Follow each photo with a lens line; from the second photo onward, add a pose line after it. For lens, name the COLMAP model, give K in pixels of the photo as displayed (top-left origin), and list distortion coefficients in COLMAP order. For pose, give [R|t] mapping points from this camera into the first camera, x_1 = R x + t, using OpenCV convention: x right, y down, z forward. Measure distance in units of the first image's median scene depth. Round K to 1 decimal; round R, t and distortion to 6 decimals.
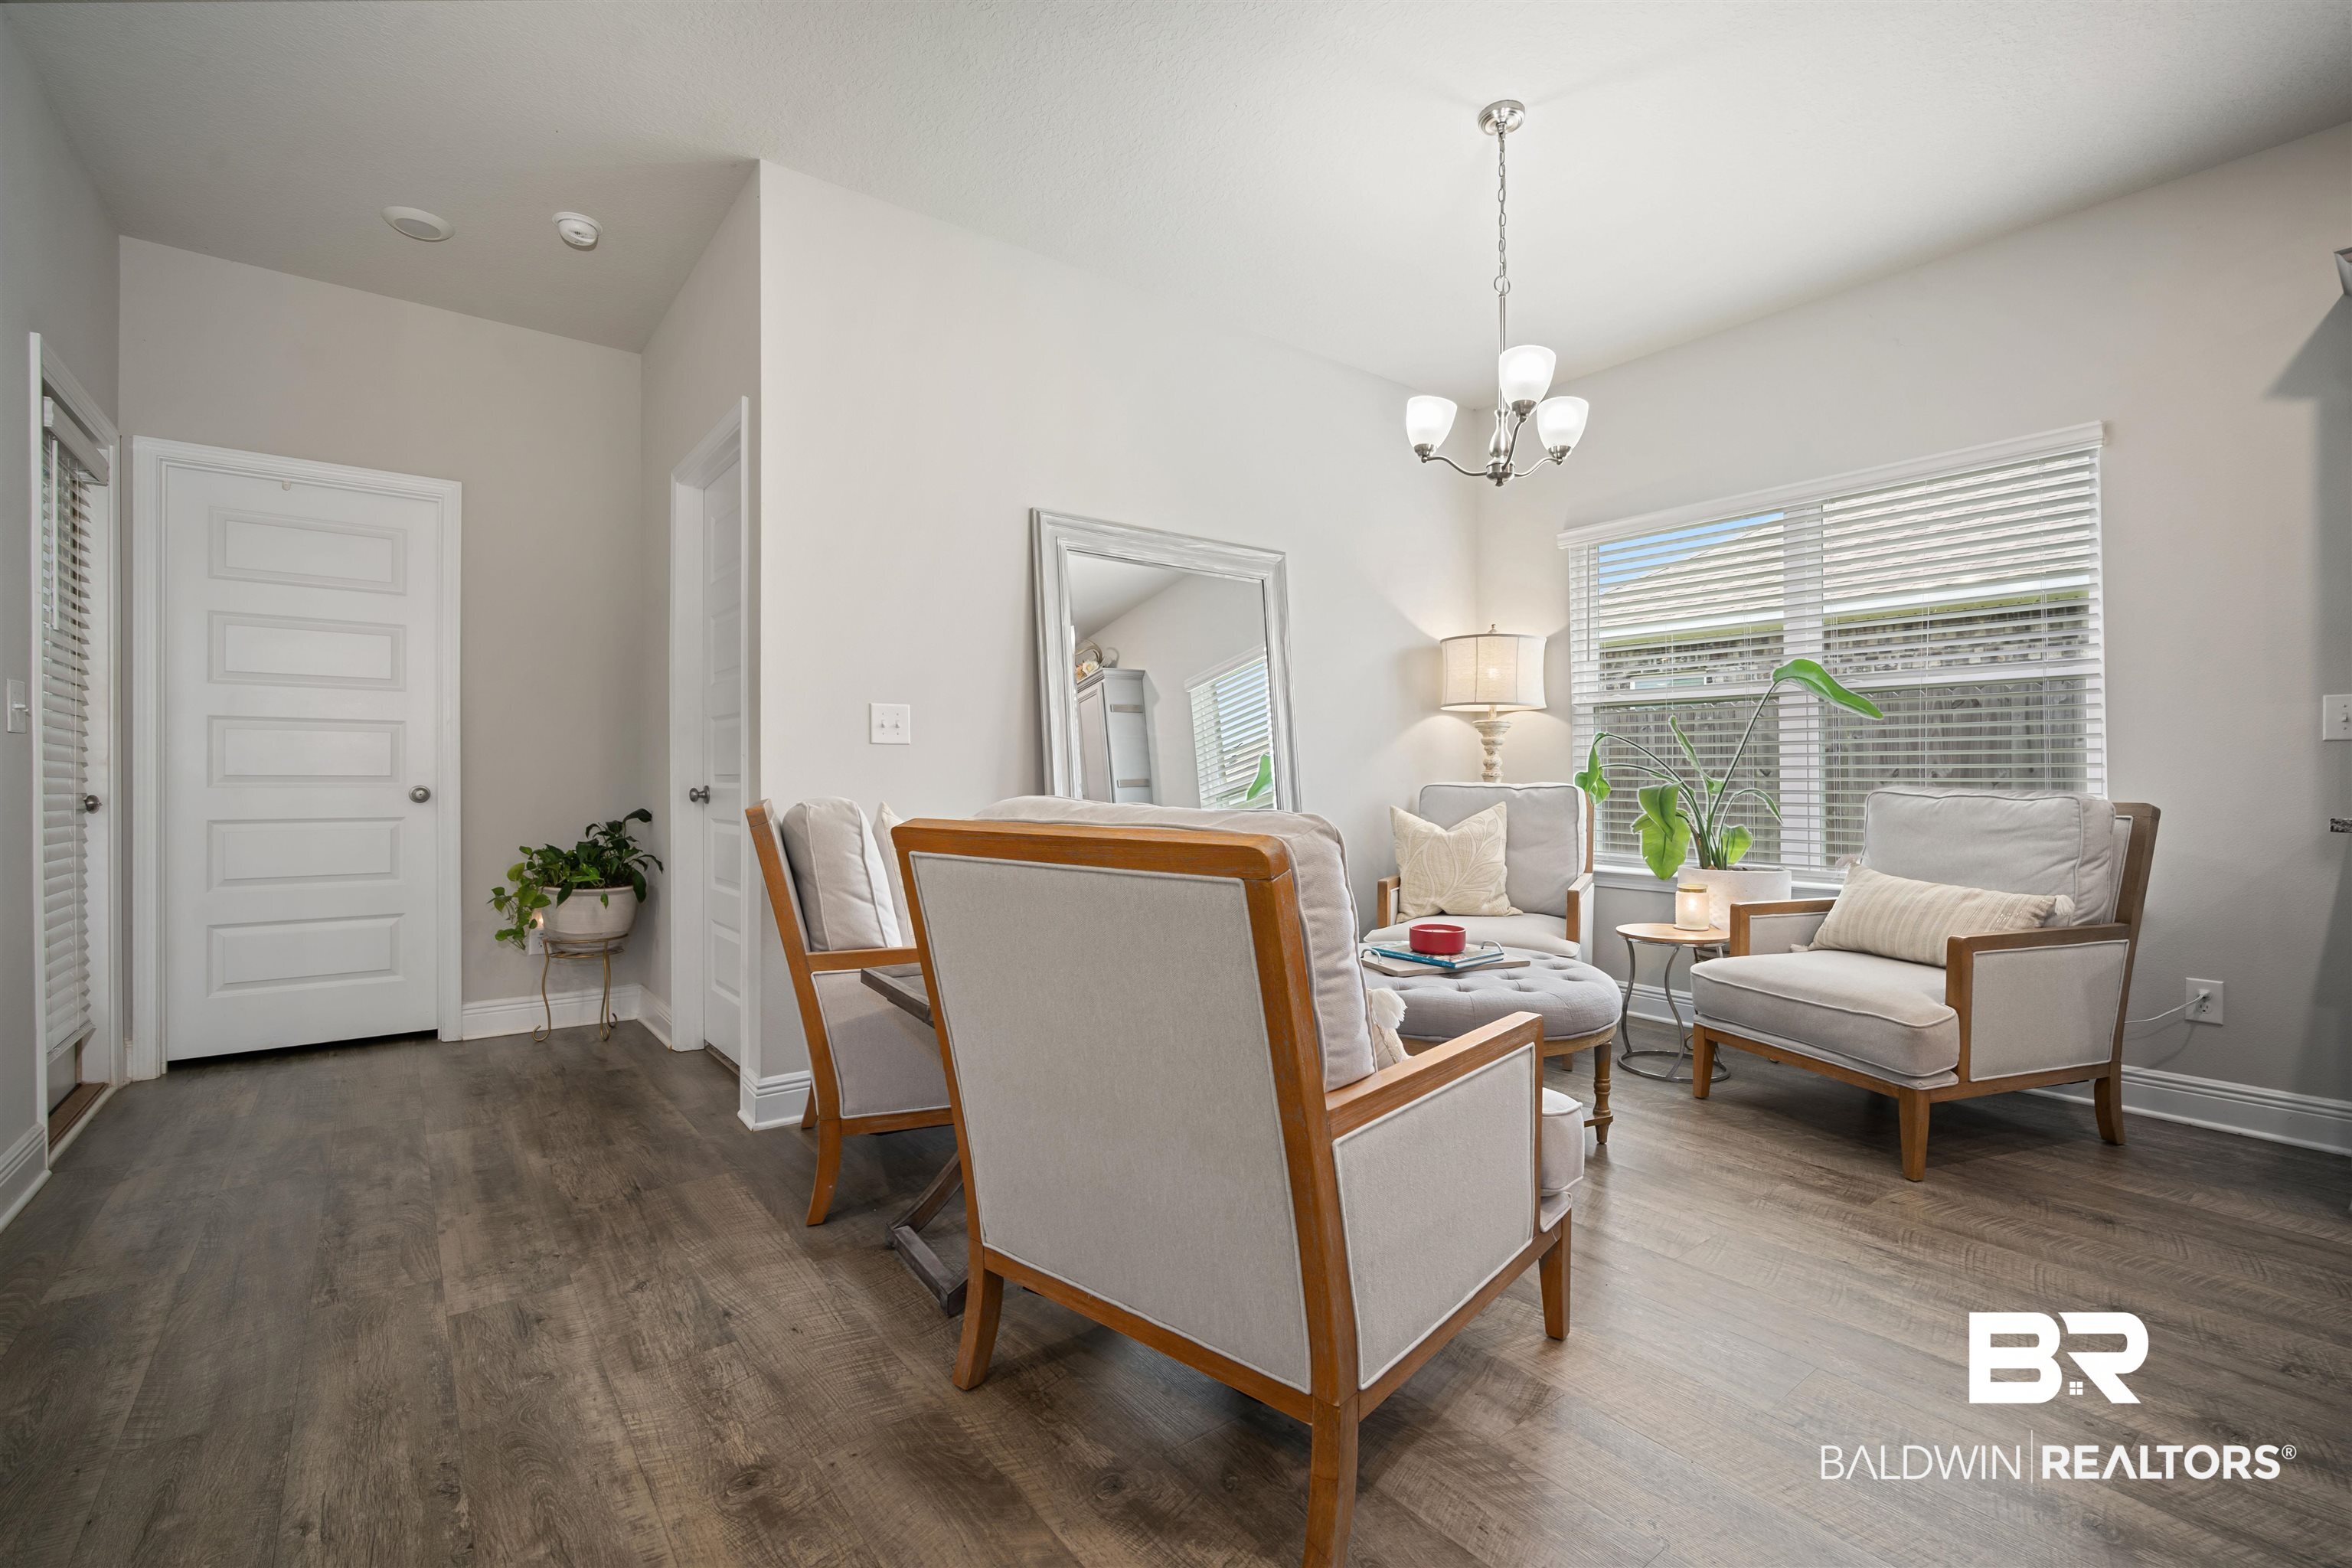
lens RADIAL K [[1037.2, 0, 1177.3], [0, 1037.2, 773.7], [0, 0, 1]] dist [0.000447, 0.000465]
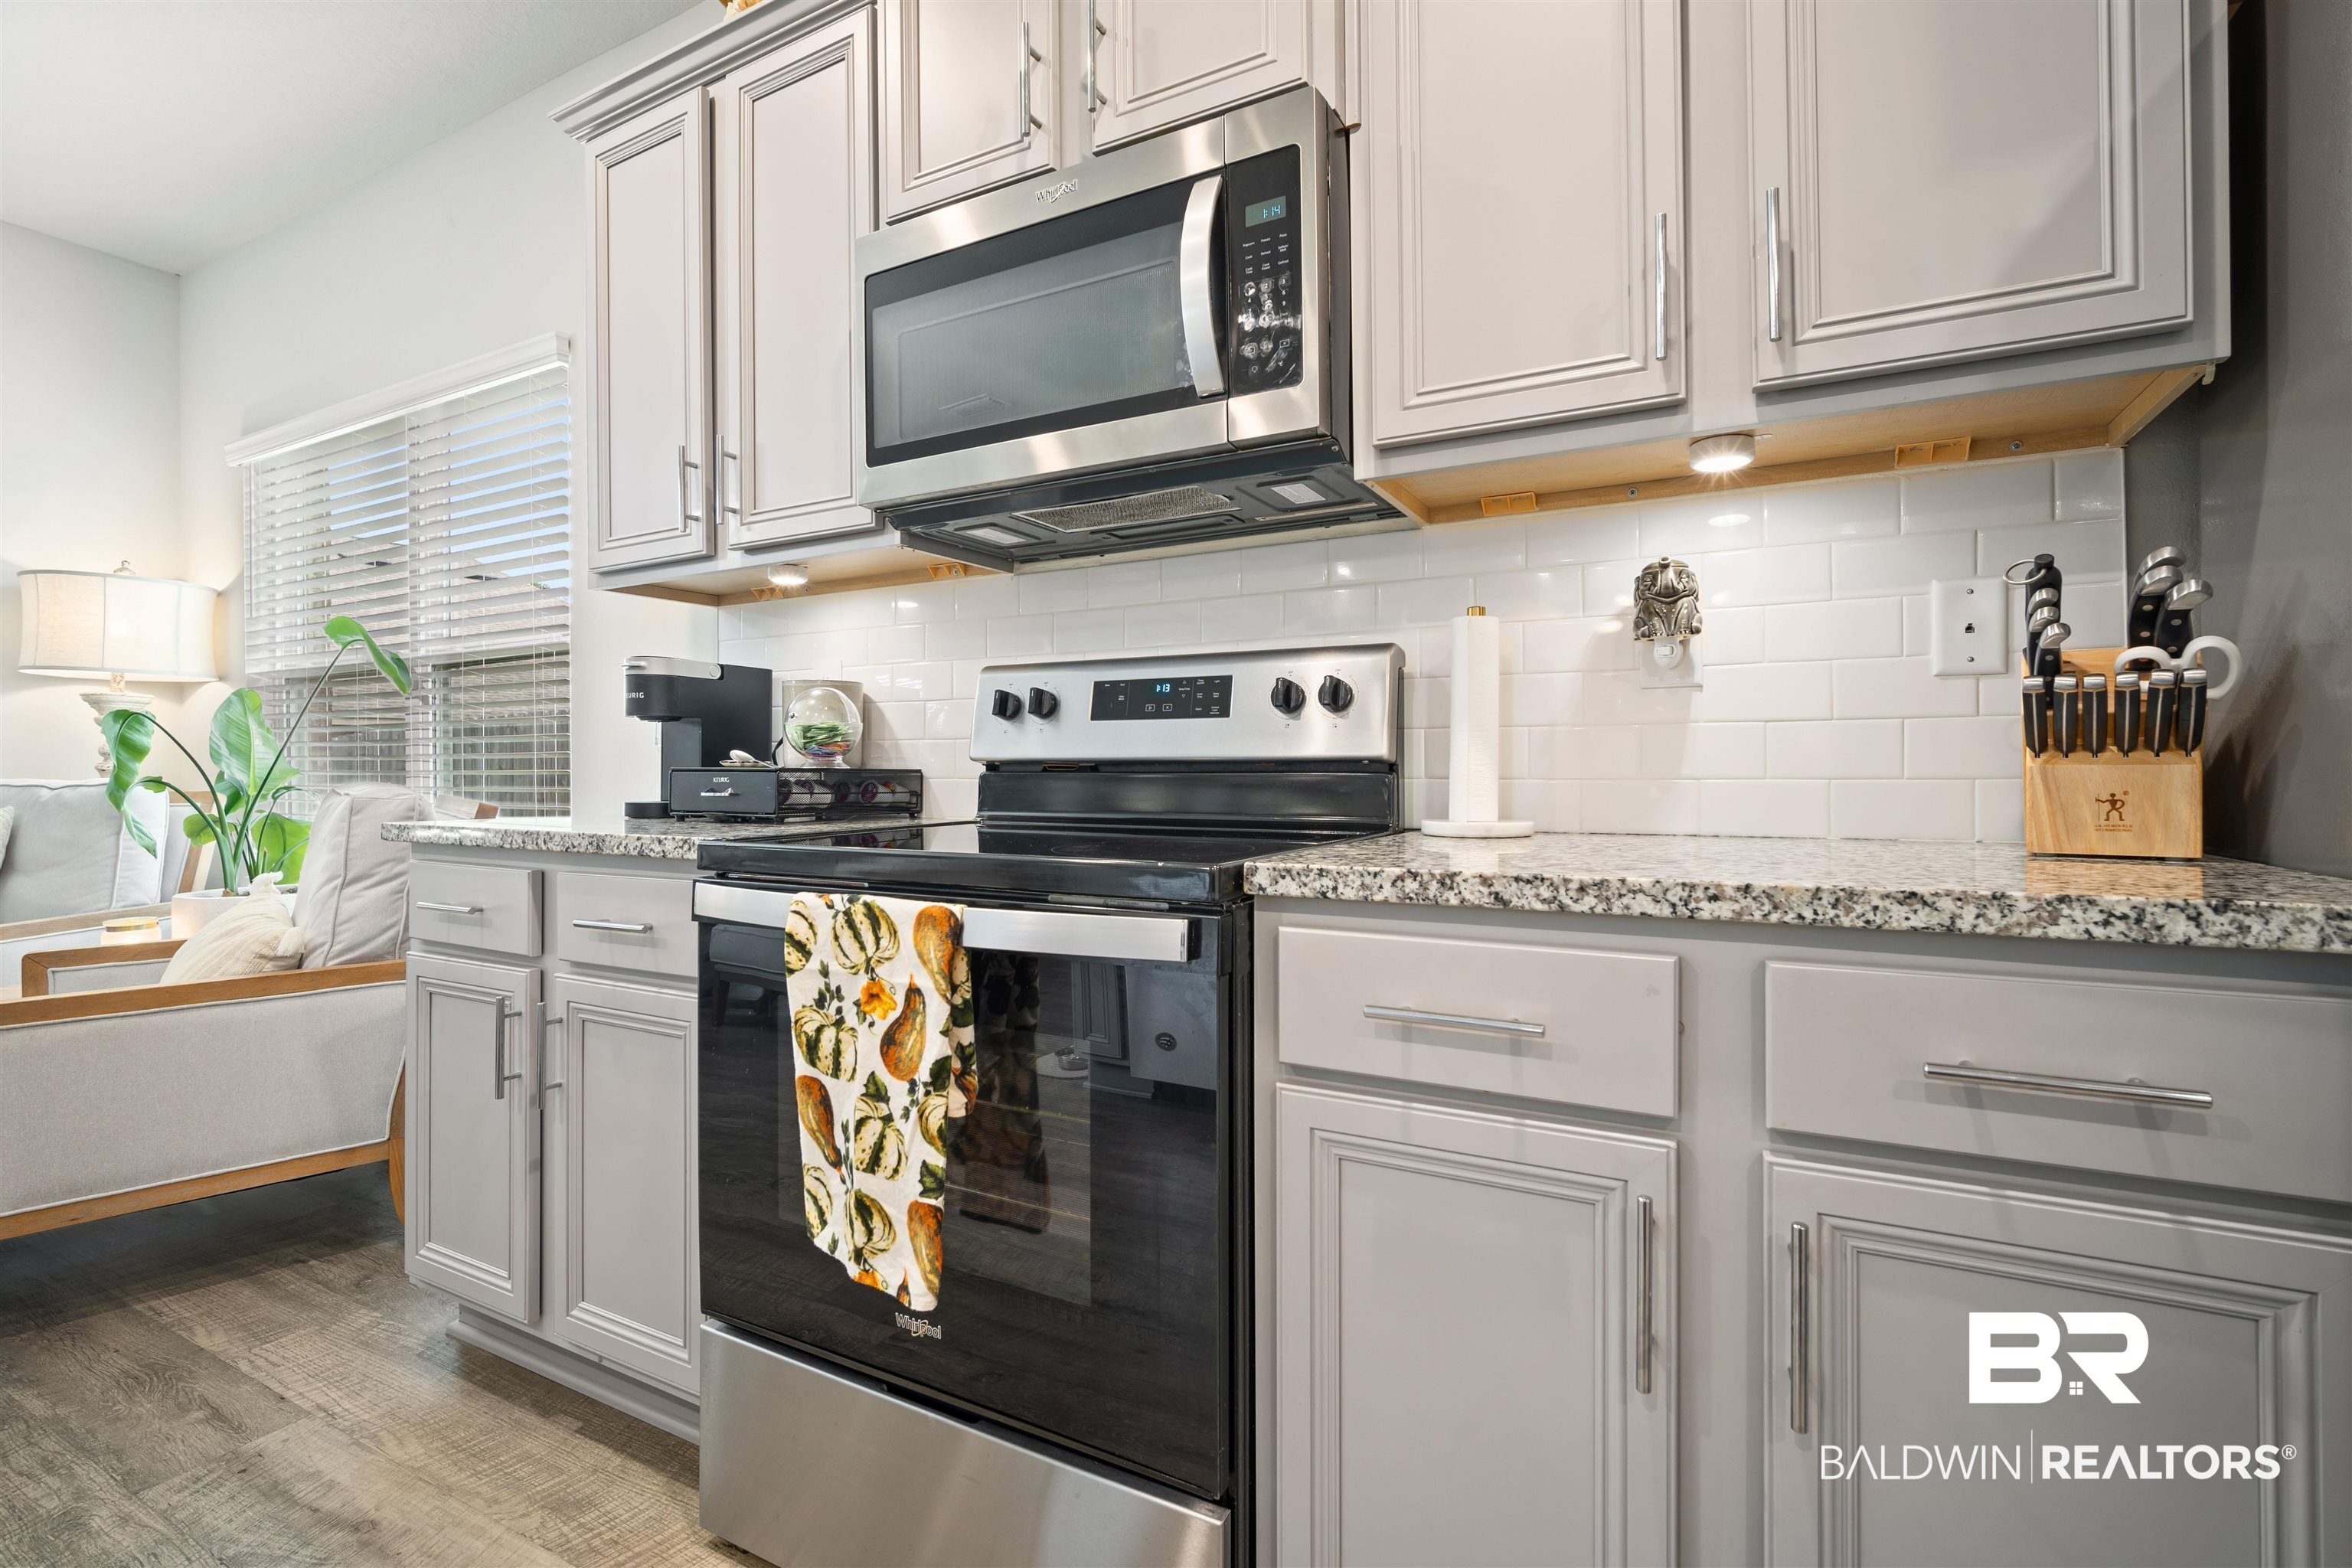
lens RADIAL K [[1038.2, 0, 1196.7], [0, 1038.2, 747.8], [0, 0, 1]] dist [-0.016289, -0.000758]
pose [[0.902668, -0.005613, 0.430302, 0.985426], [0.009663, 0.999927, -0.007228, -0.000038], [-0.430230, 0.010682, 0.902656, 0.050020]]
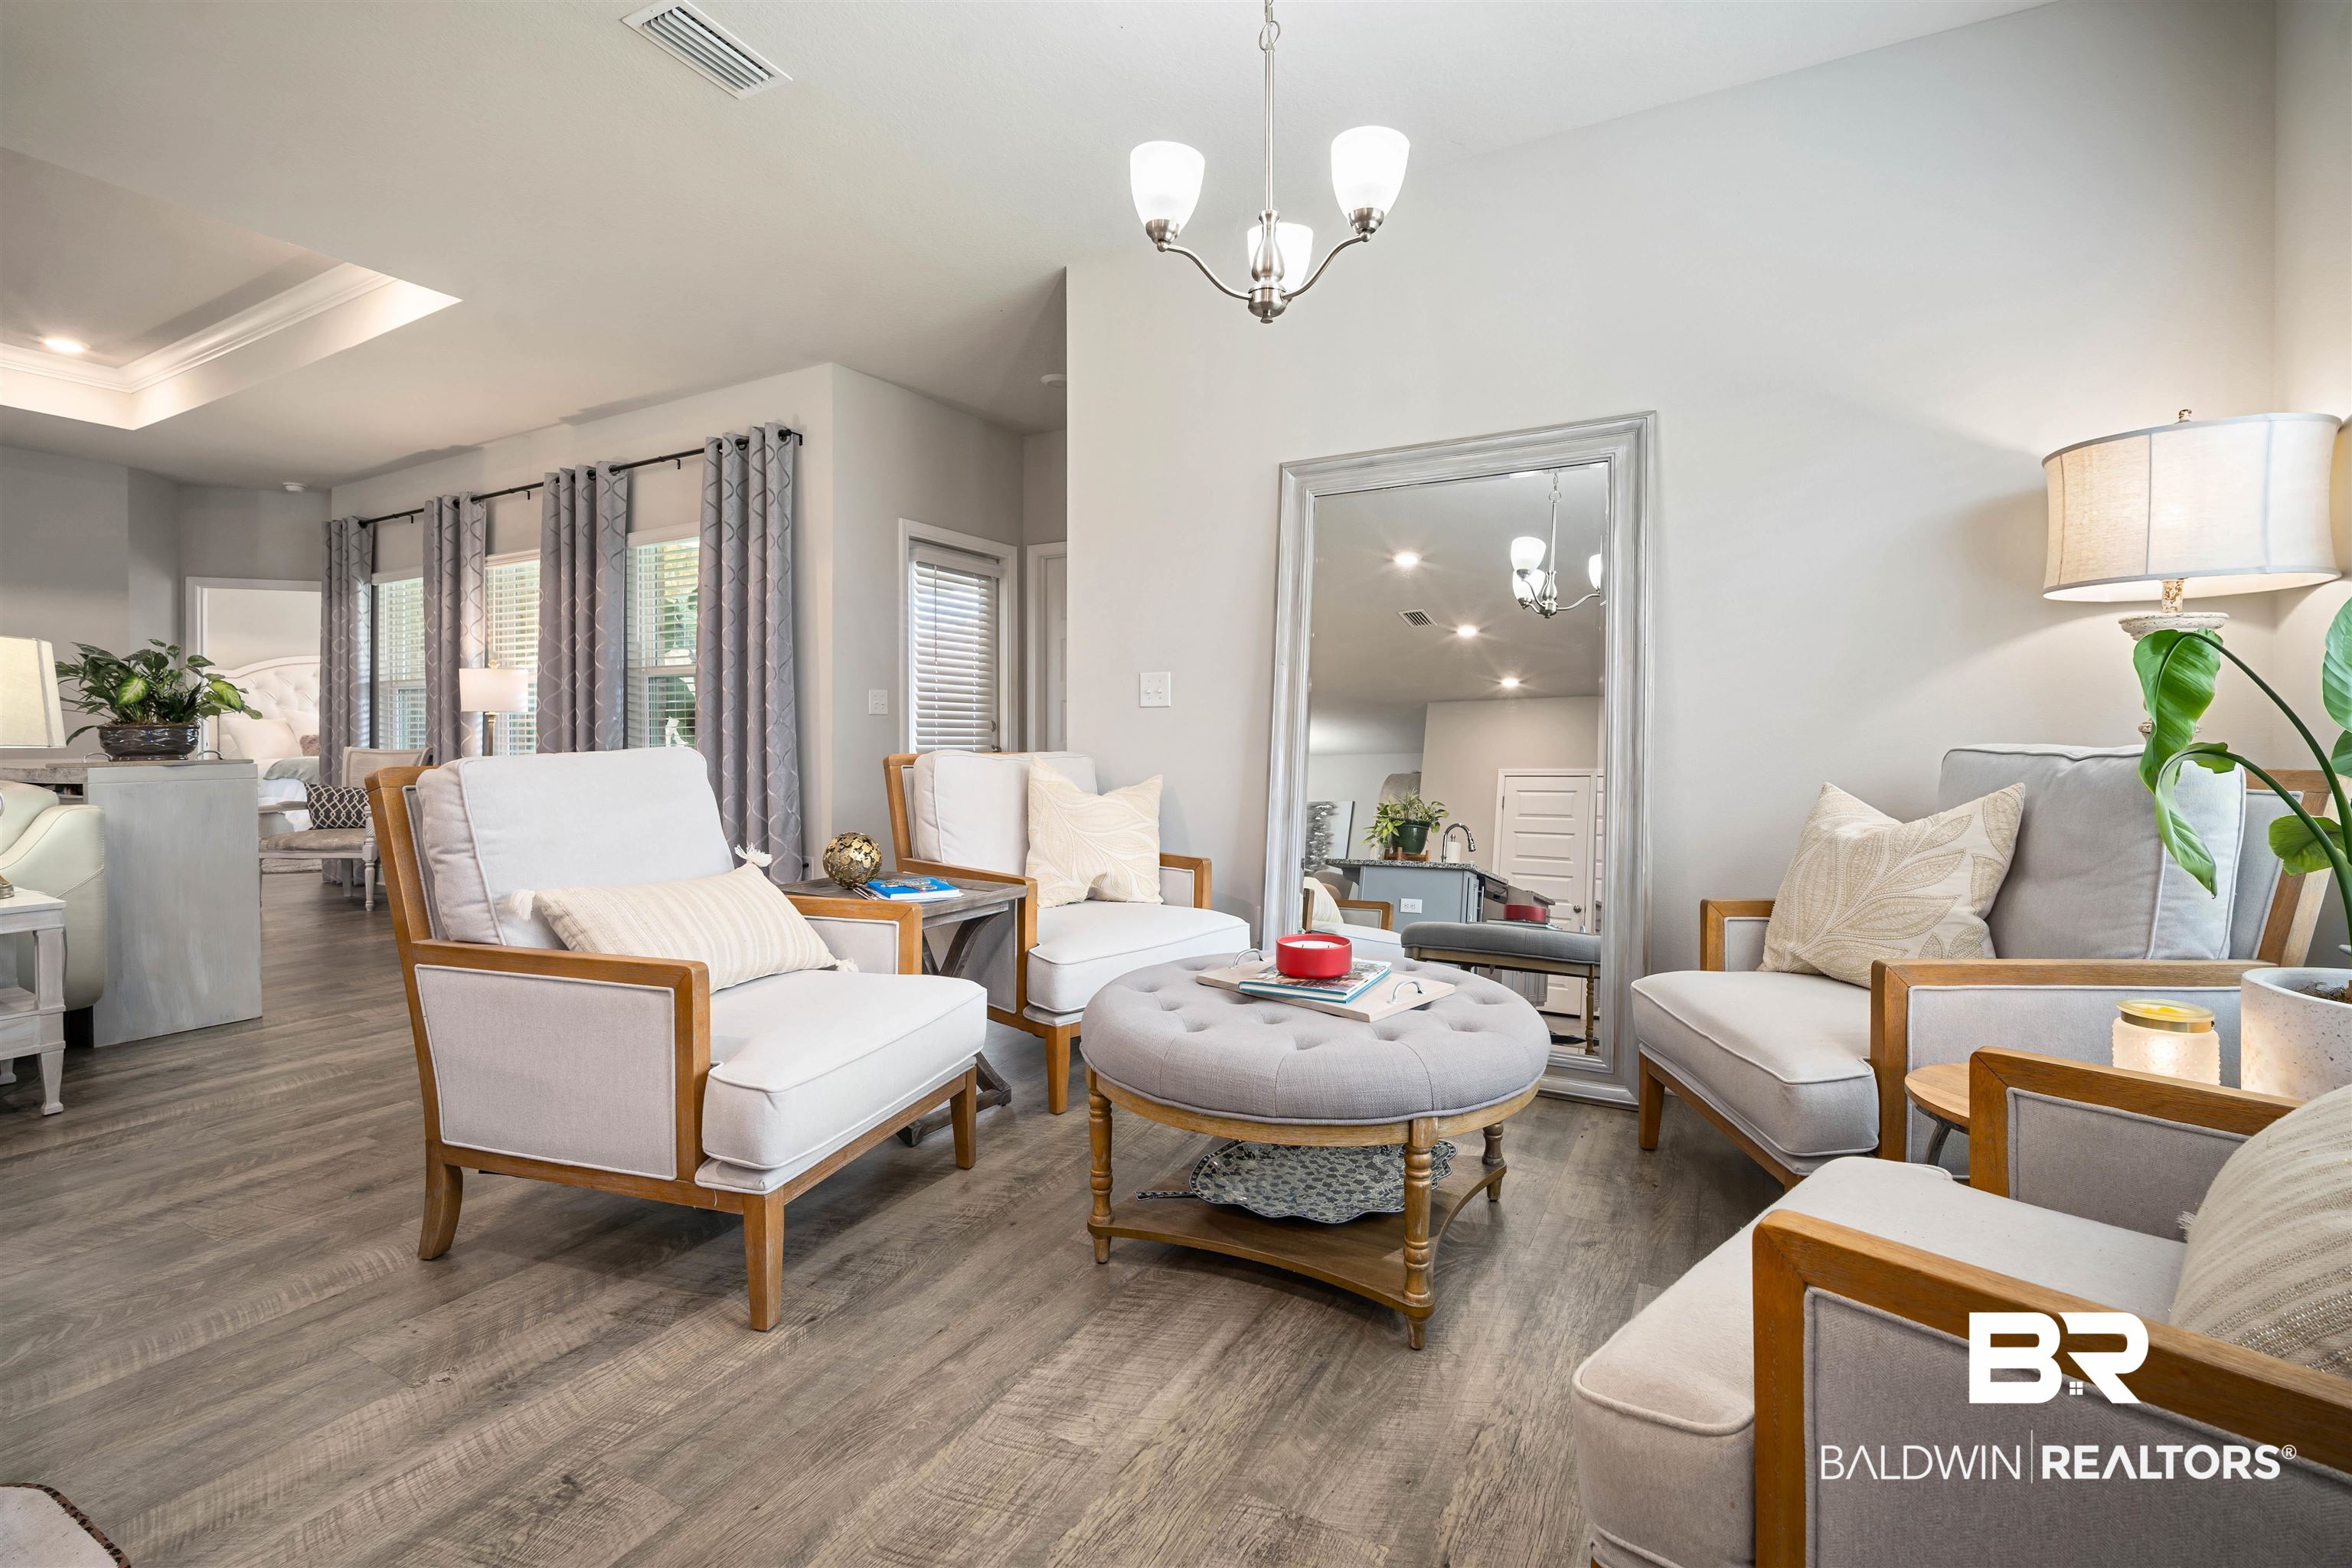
lens RADIAL K [[1038.2, 0, 1196.7], [0, 1038.2, 747.8], [0, 0, 1]] dist [-0.016289, -0.000758]
pose [[0.399535, 0.007163, -0.916690, 0.806074], [0.002481, 0.999957, 0.008895, 0.006349], [0.916715, -0.005828, 0.399500, 0.585229]]
